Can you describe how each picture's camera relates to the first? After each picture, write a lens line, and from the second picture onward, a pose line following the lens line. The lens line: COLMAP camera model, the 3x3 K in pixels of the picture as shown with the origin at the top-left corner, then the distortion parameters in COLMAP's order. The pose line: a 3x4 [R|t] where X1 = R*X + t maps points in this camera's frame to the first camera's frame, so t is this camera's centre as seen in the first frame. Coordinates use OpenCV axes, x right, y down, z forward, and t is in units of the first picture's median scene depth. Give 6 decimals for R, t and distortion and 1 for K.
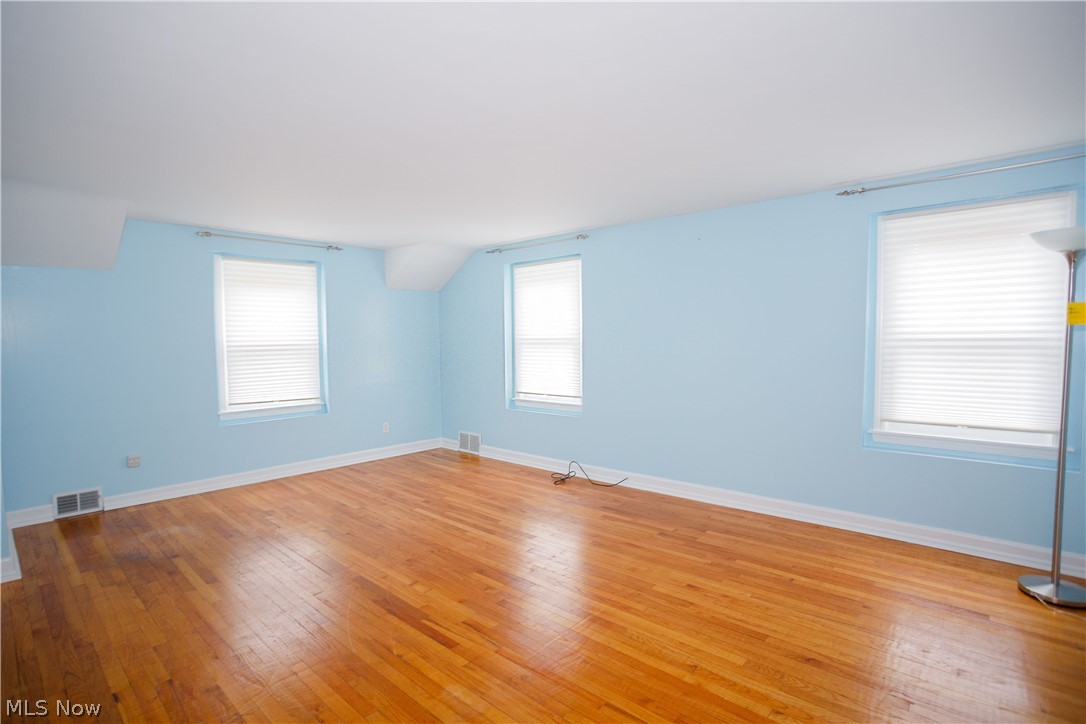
lens RADIAL K [[519.1, 0, 550.8], [0, 519.1, 370.9], [0, 0, 1]] dist [-0.000584, 0.022493]
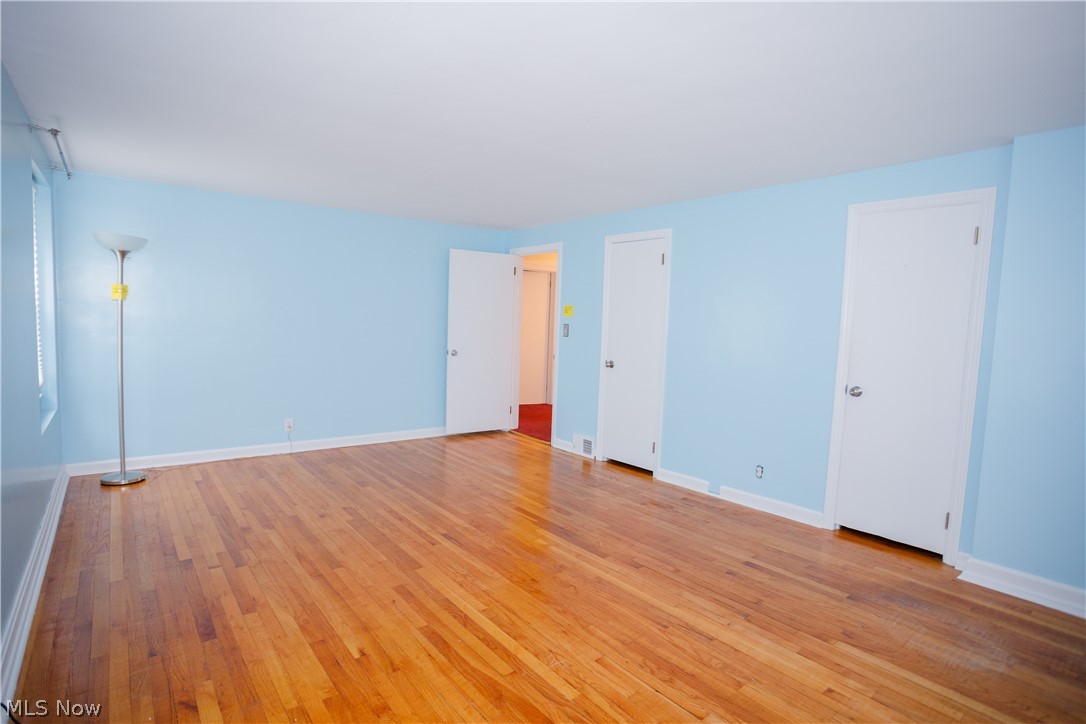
lens RADIAL K [[537.8, 0, 543.0], [0, 537.8, 362.0], [0, 0, 1]] dist [-0.001650, 0.024579]
pose [[-0.982817, -0.029342, 0.182237, -0.434620], [-0.003761, 0.990263, 0.139157, -0.113933], [-0.184546, 0.136081, -0.973358, 1.985593]]
